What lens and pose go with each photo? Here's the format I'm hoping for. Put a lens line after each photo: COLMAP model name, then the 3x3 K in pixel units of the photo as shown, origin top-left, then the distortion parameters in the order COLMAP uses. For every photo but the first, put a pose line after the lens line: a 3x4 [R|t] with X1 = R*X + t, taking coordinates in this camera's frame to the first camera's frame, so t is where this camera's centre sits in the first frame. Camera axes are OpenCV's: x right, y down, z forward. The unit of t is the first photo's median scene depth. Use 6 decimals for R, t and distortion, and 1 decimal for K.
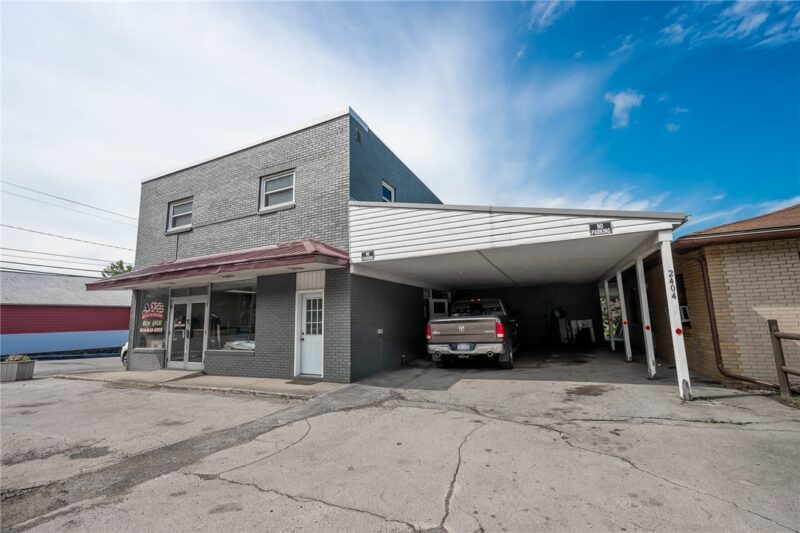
lens RADIAL K [[346.3, 0, 400.0], [0, 346.3, 266.5], [0, 0, 1]] dist [0.001165, -0.005410]
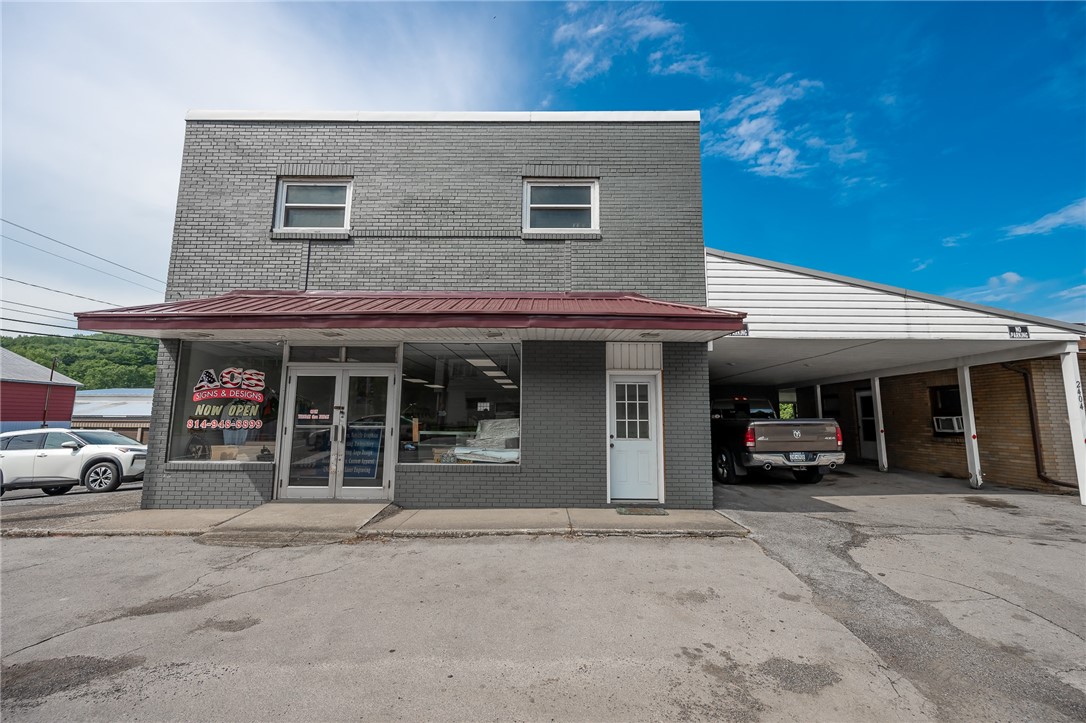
lens RADIAL K [[446.3, 0, 543.0], [0, 446.3, 361.5], [0, 0, 1]] dist [-0.002610, -0.000321]
pose [[0.899965, 0.090383, 0.426491, -0.761061], [-0.095972, 0.995348, -0.008422, 0.073465], [-0.425268, -0.033351, 0.904453, 0.306332]]
